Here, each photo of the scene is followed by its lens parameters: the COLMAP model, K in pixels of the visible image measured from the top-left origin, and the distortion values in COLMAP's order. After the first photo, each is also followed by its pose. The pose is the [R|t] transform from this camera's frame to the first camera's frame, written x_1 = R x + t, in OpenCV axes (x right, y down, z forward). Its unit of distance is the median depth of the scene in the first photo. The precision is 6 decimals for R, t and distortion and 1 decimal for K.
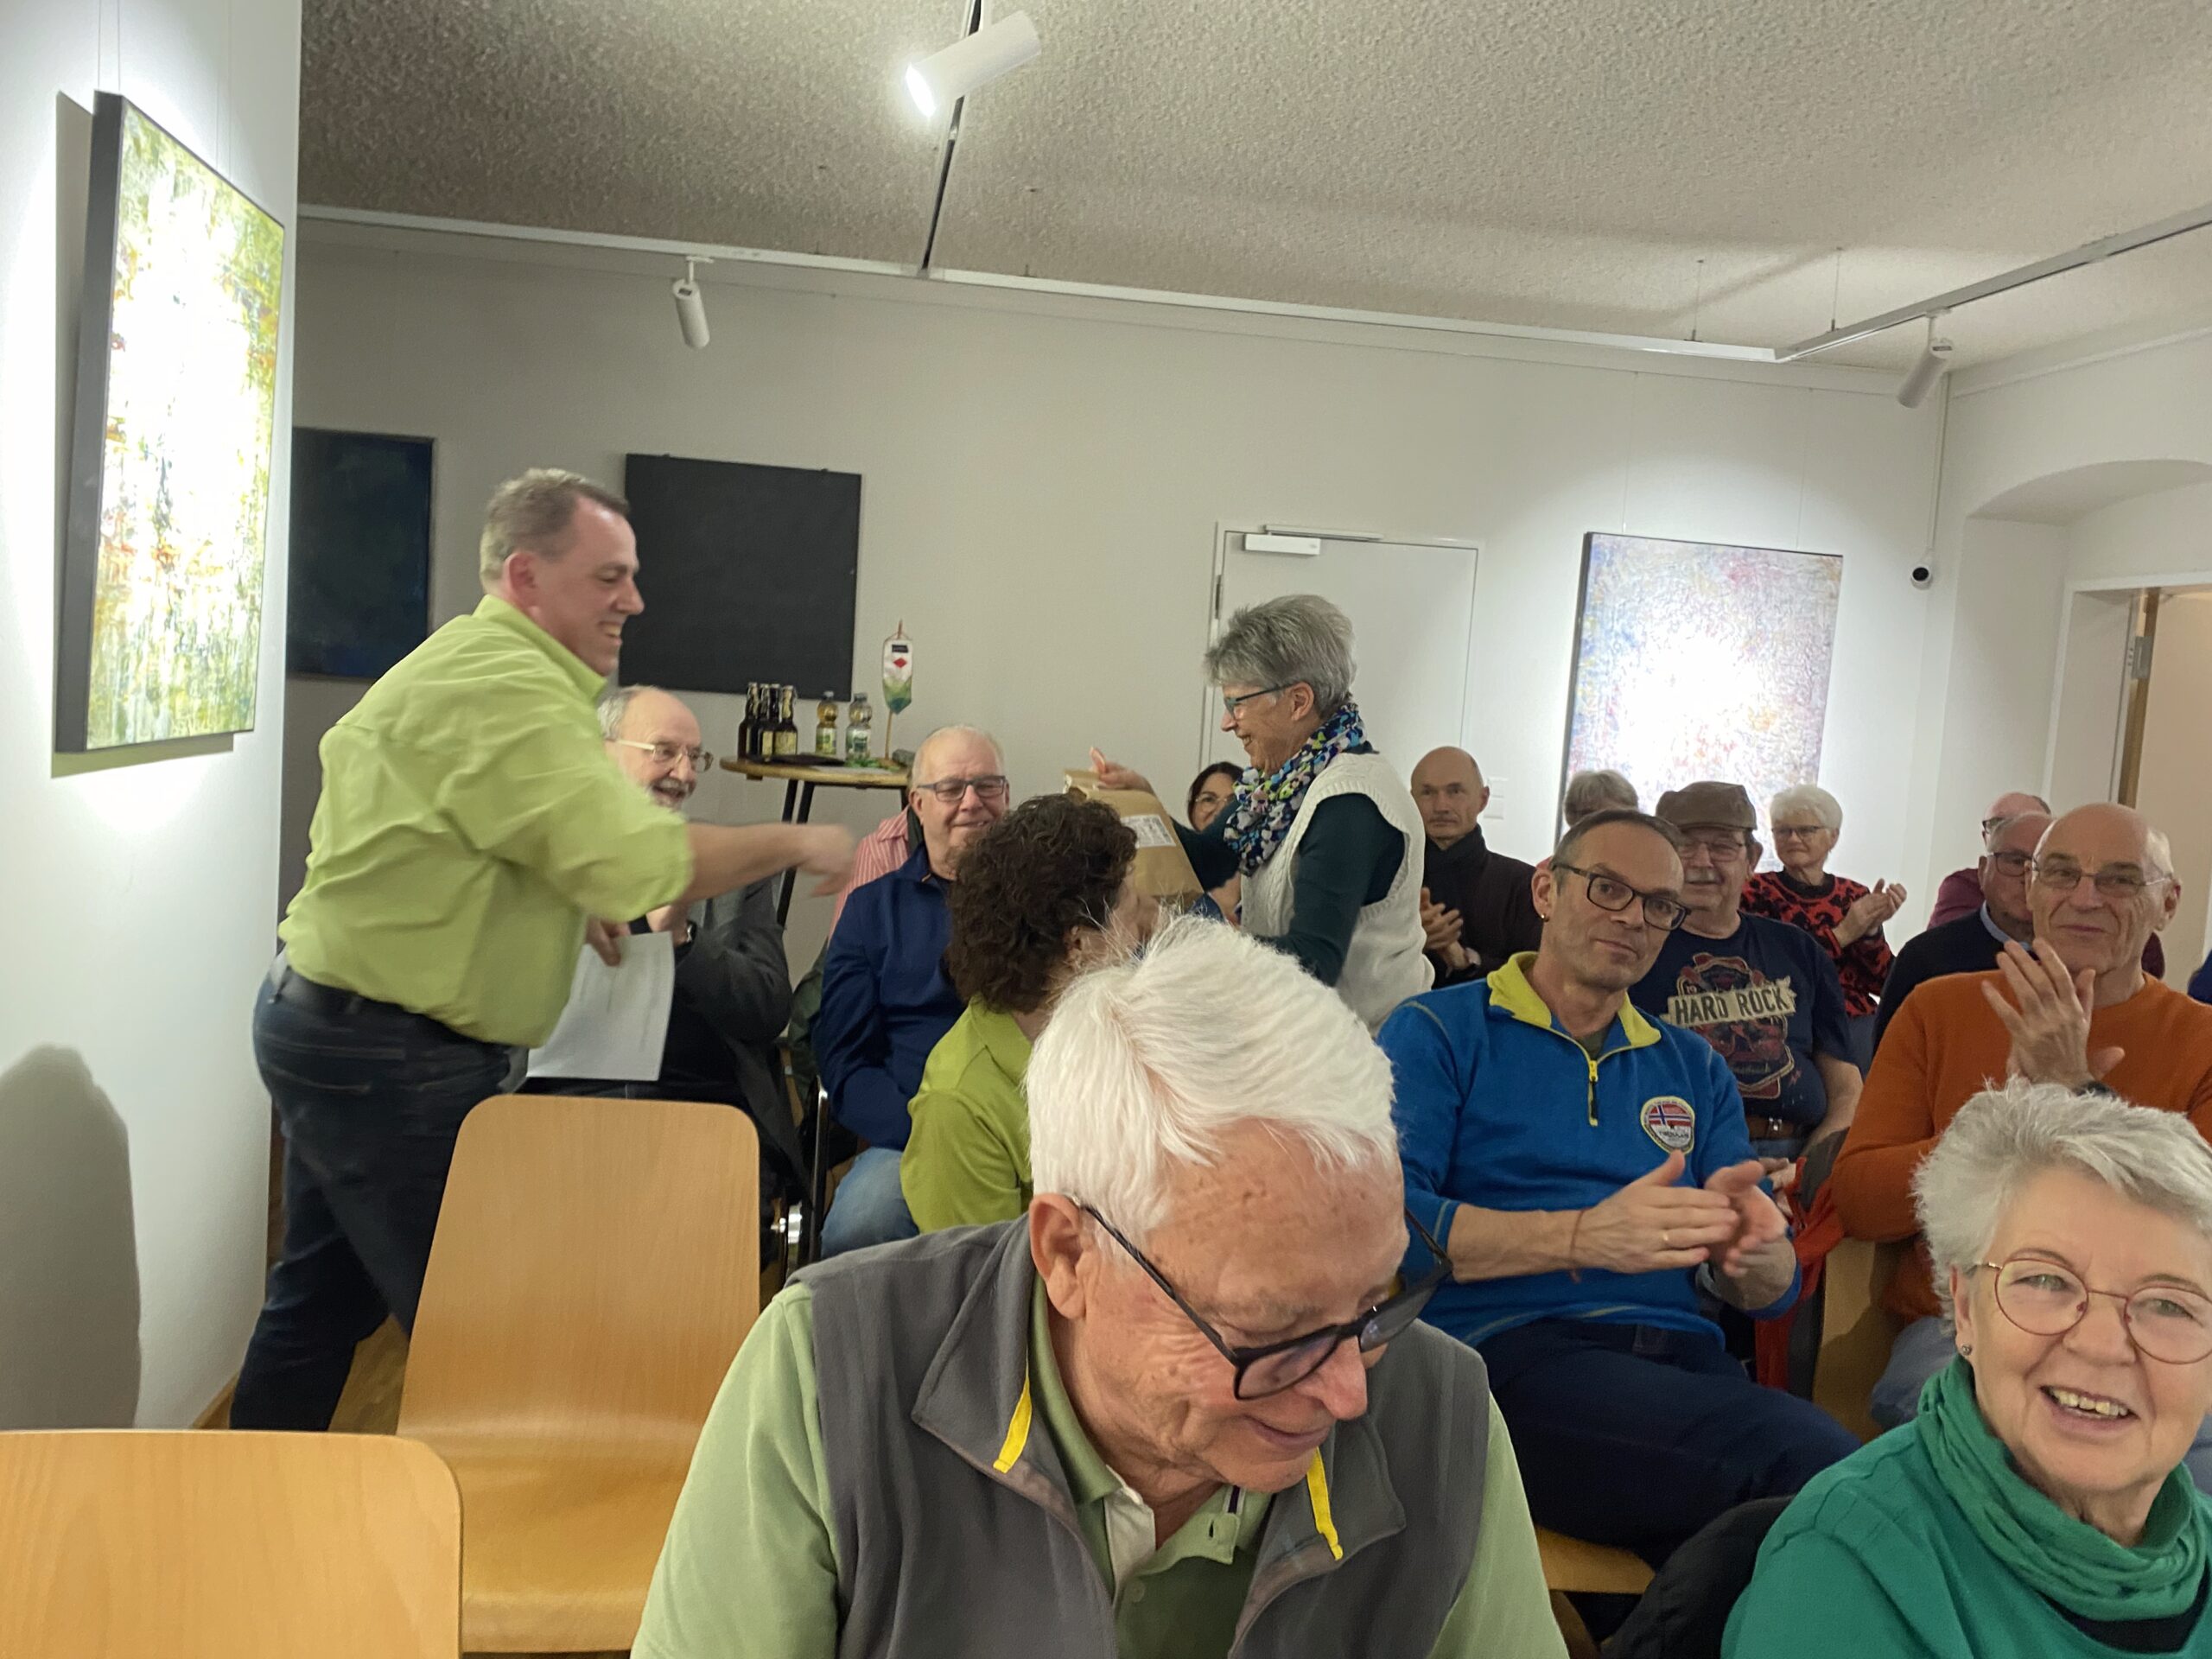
lens RADIAL K [[1656.4, 0, 1103.7], [0, 1656.4, 864.3], [0, 0, 1]] dist [-0.003202, -0.157451]
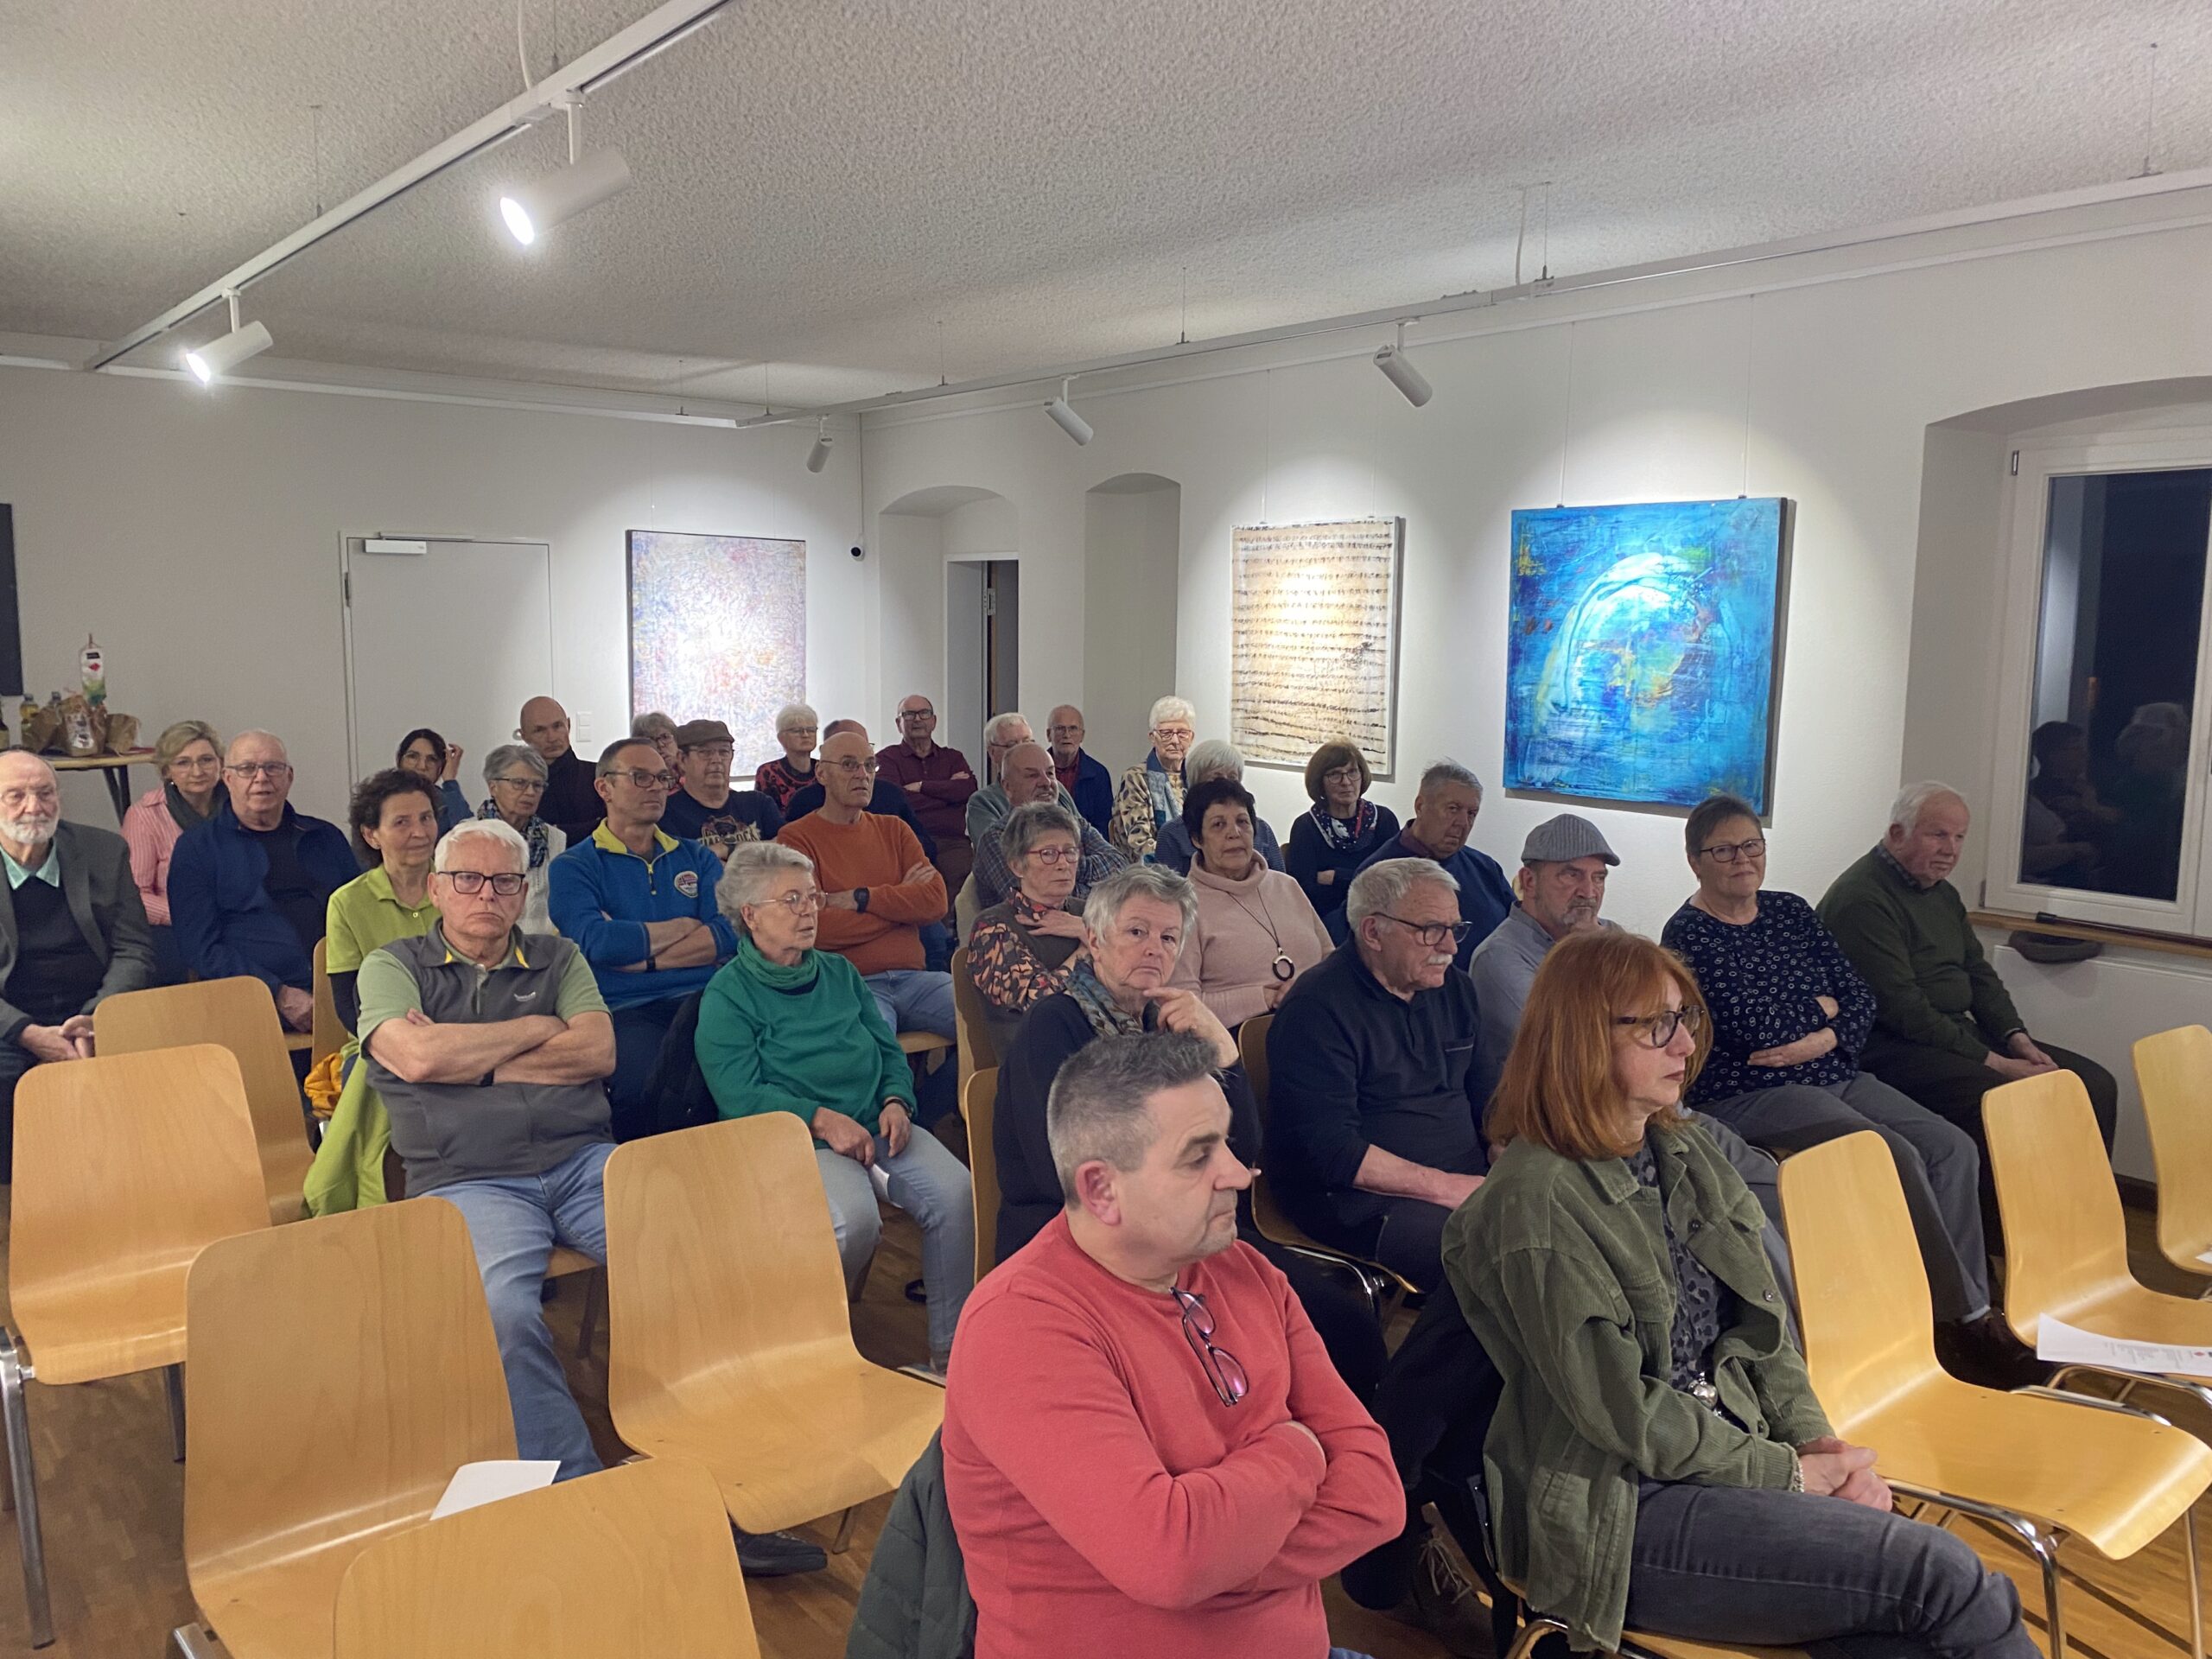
lens RADIAL K [[1656.4, 0, 1103.7], [0, 1656.4, 864.3], [0, 0, 1]] dist [-0.003202, -0.157451]
pose [[0.861440, -0.131361, 0.490576, -0.081990], [0.102489, 0.991061, 0.085405, -0.000773], [-0.497410, -0.023293, 0.867203, -0.417503]]
